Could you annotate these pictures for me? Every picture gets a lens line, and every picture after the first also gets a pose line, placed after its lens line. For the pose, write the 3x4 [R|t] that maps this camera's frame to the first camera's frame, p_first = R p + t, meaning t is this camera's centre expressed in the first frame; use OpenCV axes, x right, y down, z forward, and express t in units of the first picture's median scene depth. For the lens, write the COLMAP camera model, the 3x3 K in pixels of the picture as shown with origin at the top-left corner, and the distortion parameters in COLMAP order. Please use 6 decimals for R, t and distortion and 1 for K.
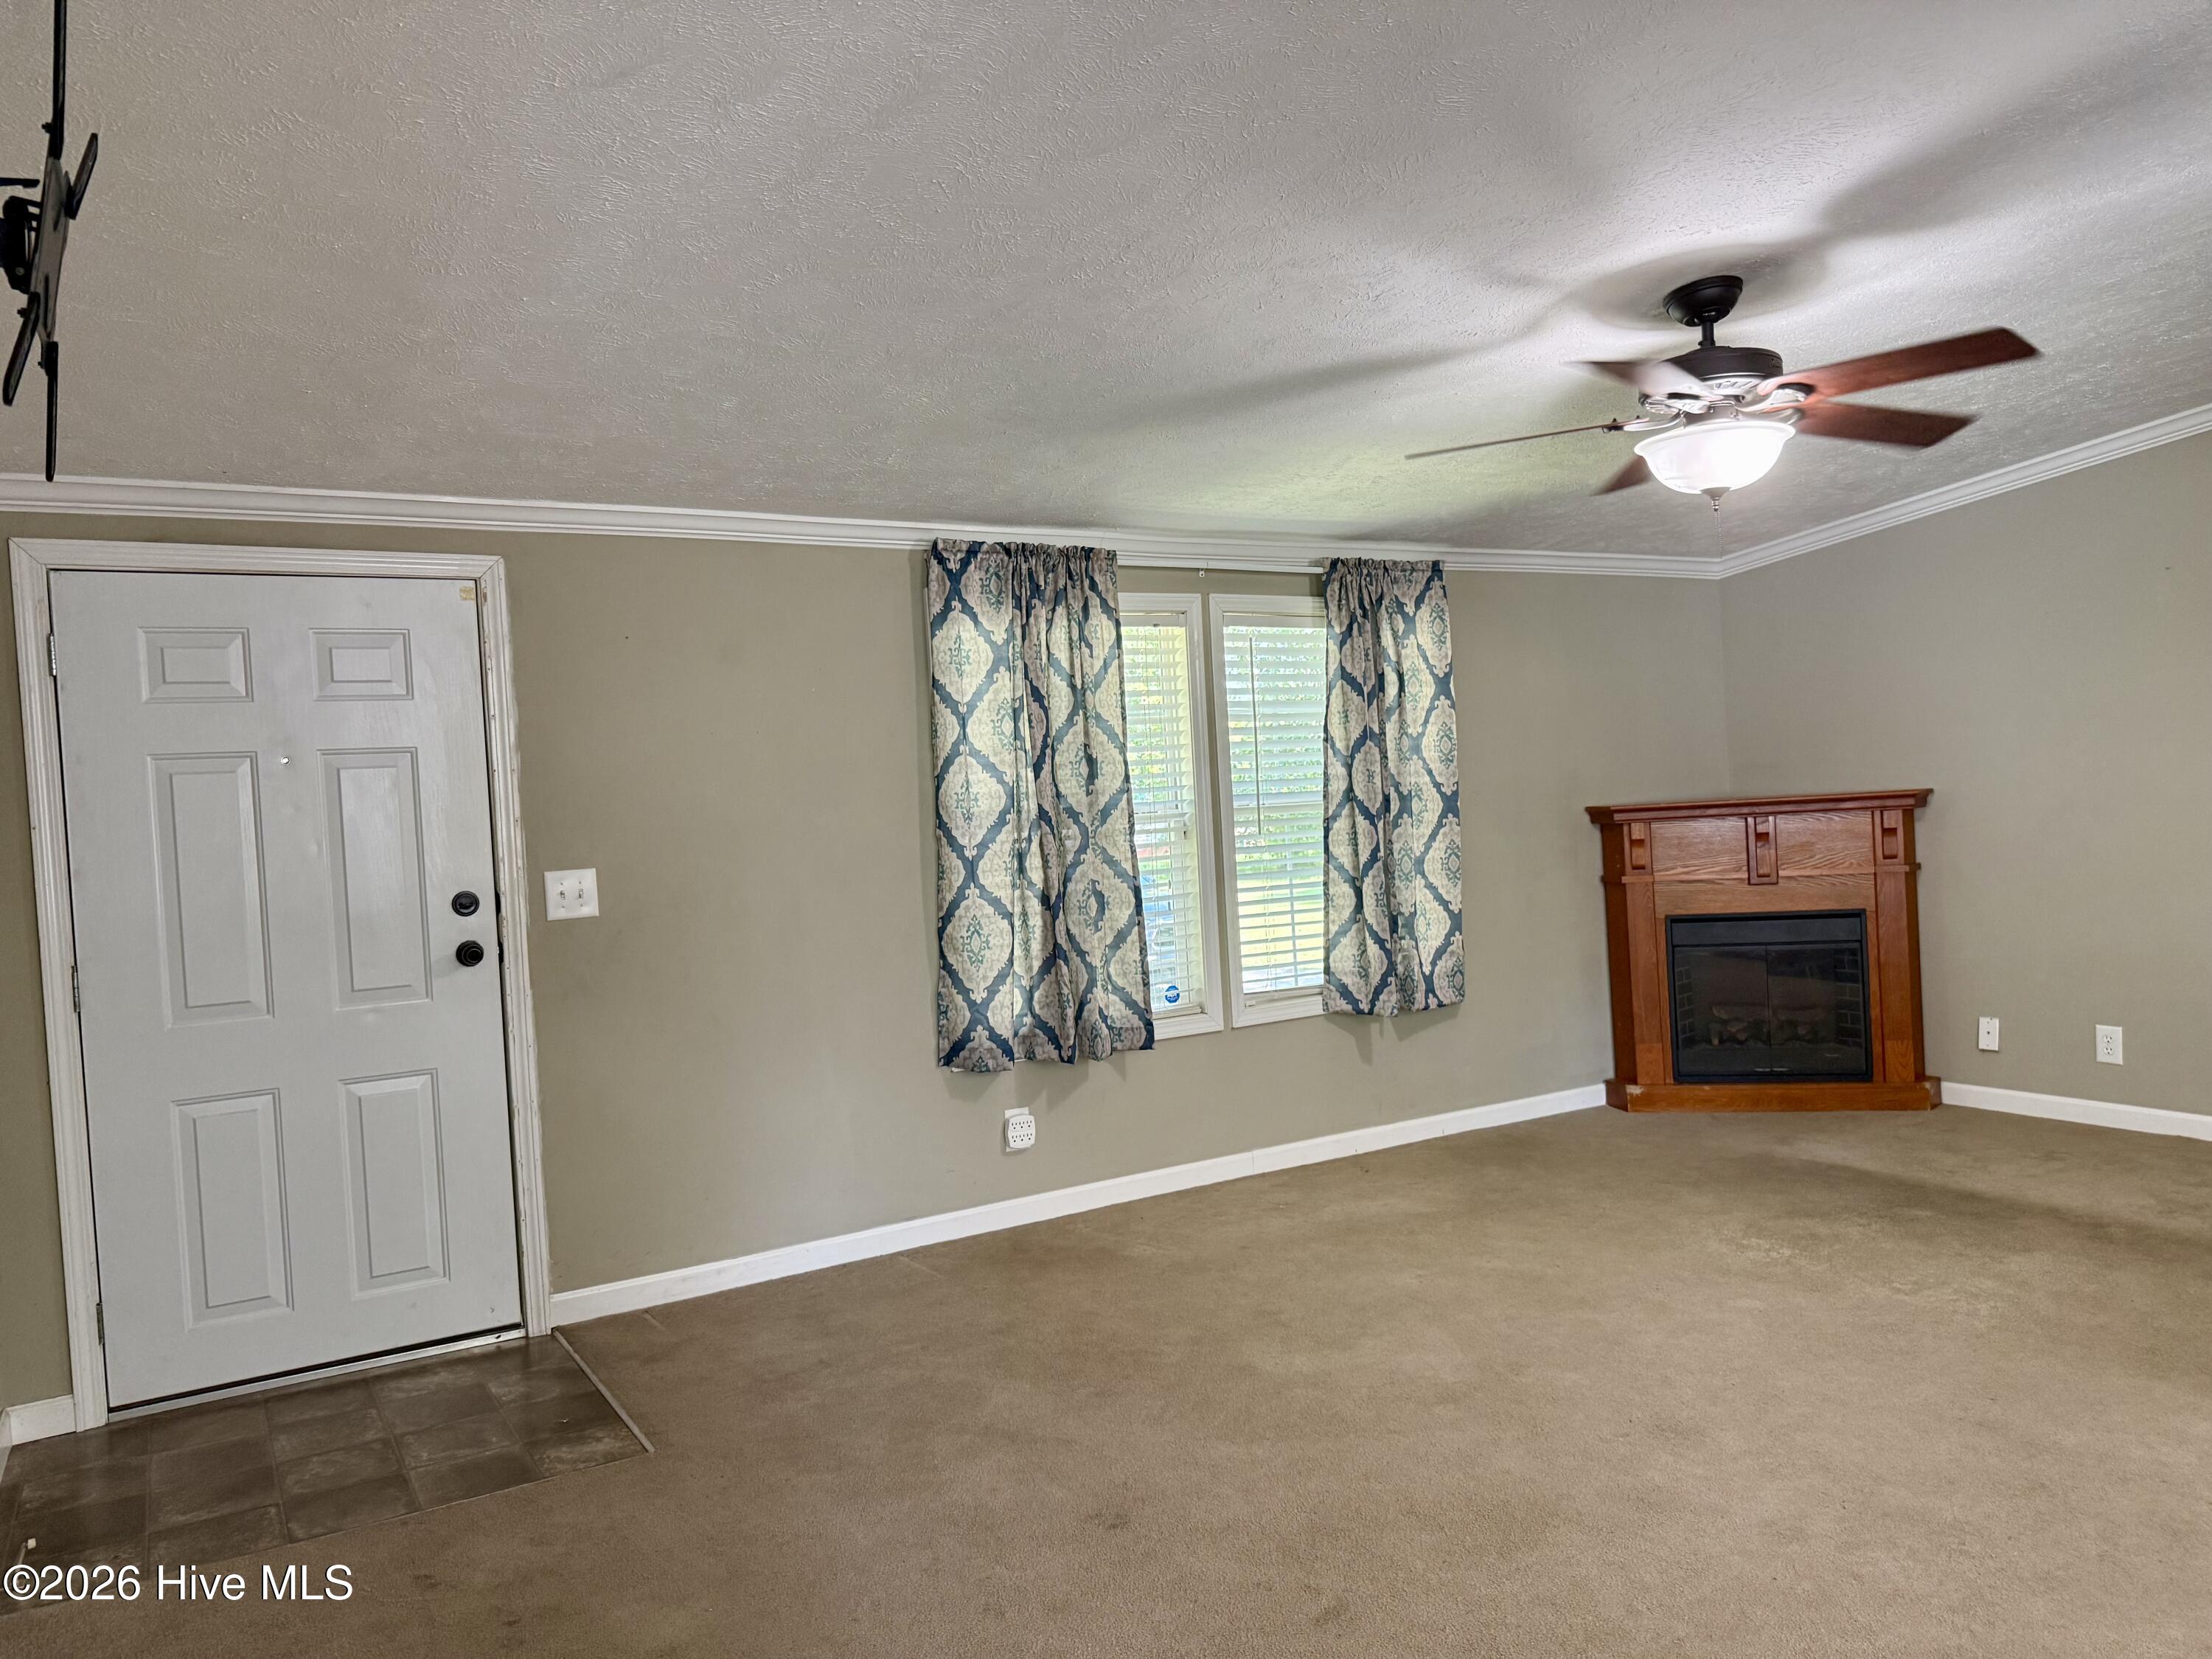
lens RADIAL K [[1530.9, 0, 1101.5], [0, 1530.9, 840.8], [0, 0, 1]] dist [0.104214, -0.141905]
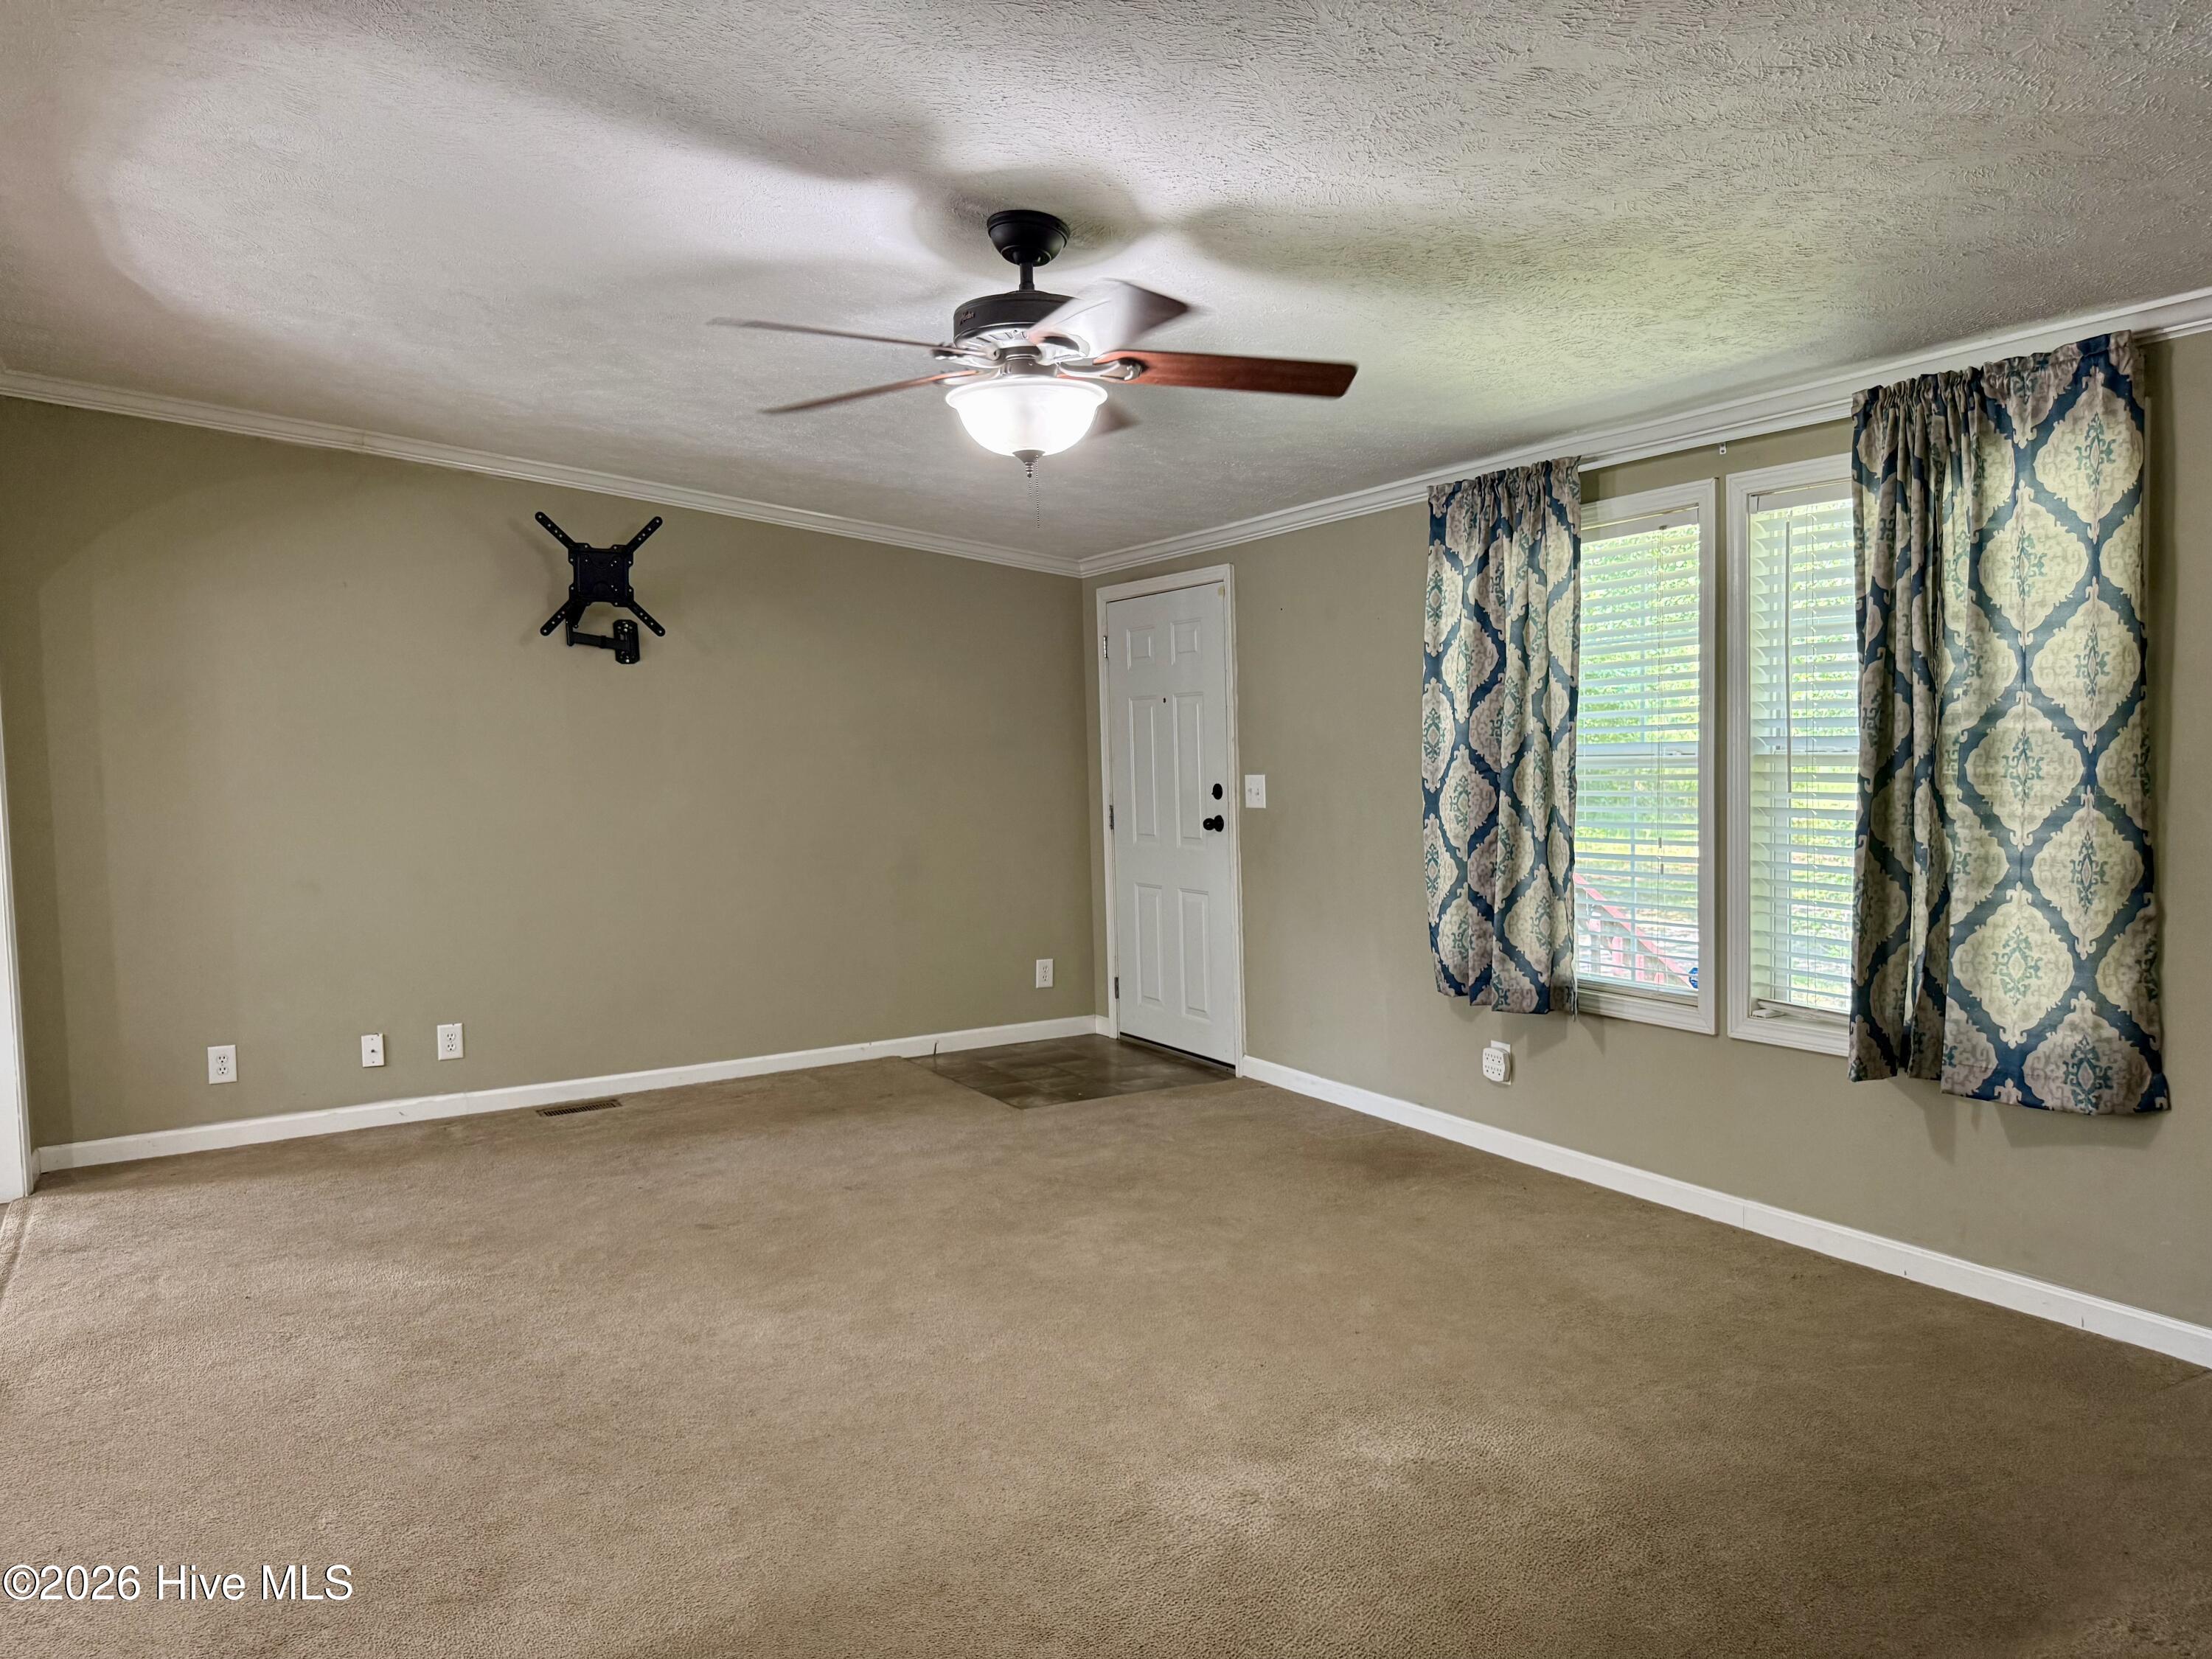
lens RADIAL K [[1530.9, 0, 1101.5], [0, 1530.9, 840.8], [0, 0, 1]] dist [0.104214, -0.141905]
pose [[-0.012164, 0.115995, -0.993175, 0.941353], [-0.002223, 0.993243, 0.116030, -0.073975], [0.999924, 0.003619, -0.011824, 0.749778]]
